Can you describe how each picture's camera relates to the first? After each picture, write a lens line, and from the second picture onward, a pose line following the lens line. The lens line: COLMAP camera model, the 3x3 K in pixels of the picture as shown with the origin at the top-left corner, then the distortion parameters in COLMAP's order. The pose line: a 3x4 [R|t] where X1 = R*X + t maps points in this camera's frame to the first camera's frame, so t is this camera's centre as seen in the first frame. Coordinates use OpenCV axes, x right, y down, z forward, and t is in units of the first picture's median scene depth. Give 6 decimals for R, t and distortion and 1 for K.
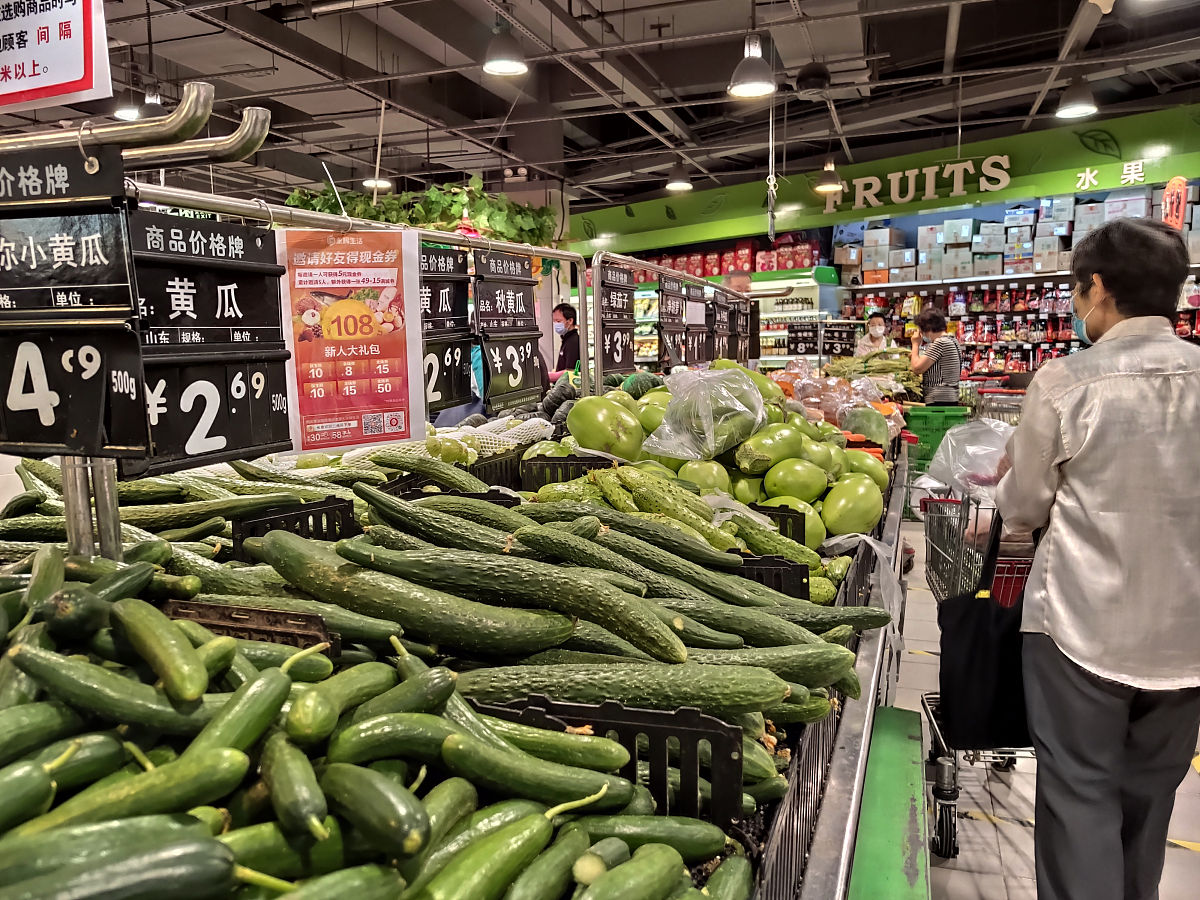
lens RADIAL K [[932.7, 0, 600.0], [0, 932.7, 450.0], [0, 0, 1]] dist [0.059506, -0.092780]
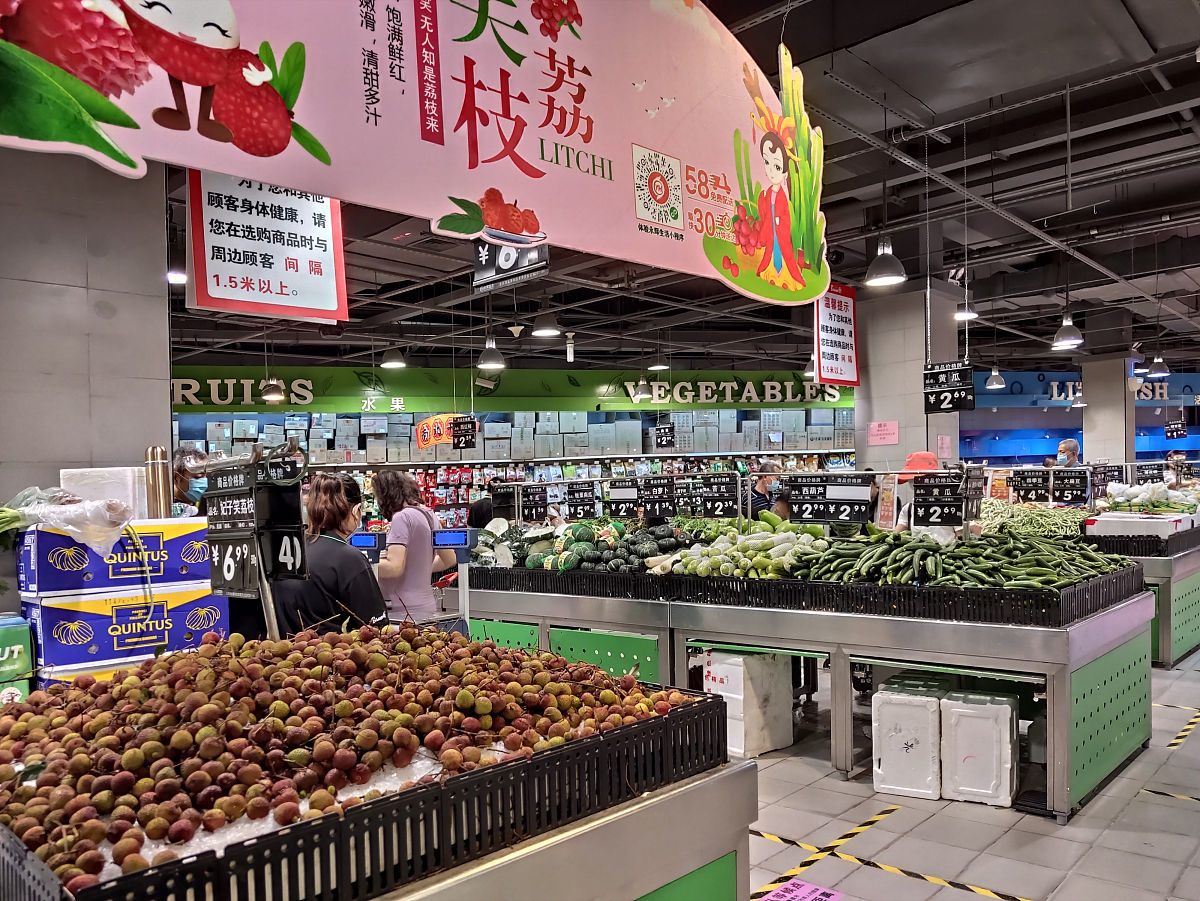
lens RADIAL K [[932.7, 0, 600.0], [0, 932.7, 450.5], [0, 0, 1]] dist [0.059506, -0.092780]
pose [[0.412965, 0.043470, 0.909709, -2.735259], [0.129012, 0.985996, -0.105681, -0.049336], [-0.901563, 0.161006, 0.401573, 0.348169]]
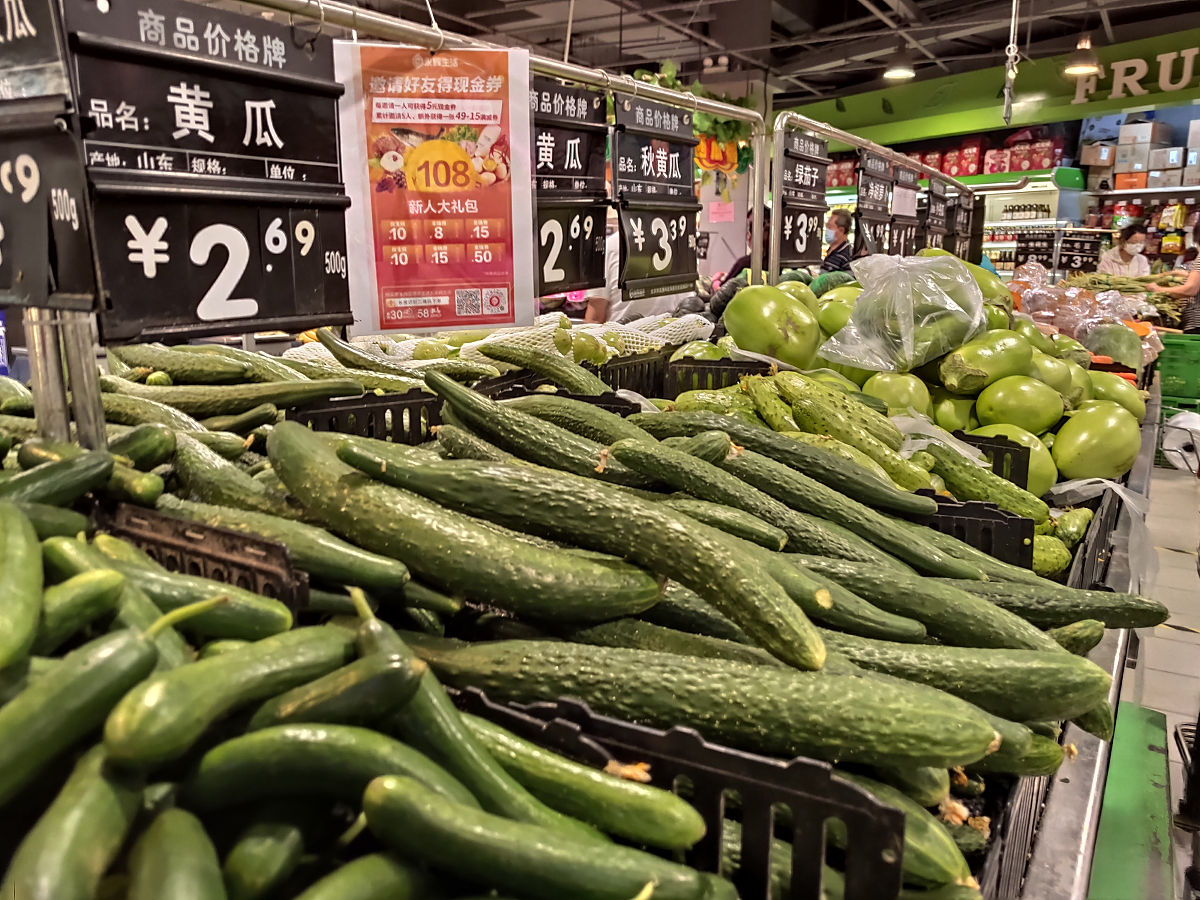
lens RADIAL K [[950.7, 0, 600.0], [0, 950.7, 450.0], [0, 0, 1]] dist [-0.004378, -0.009187]
pose [[0.978387, 0.063968, -0.196639, 0.036704], [-0.046896, 0.994811, 0.090286, 0.019789], [0.201395, -0.079113, 0.976310, 0.219329]]
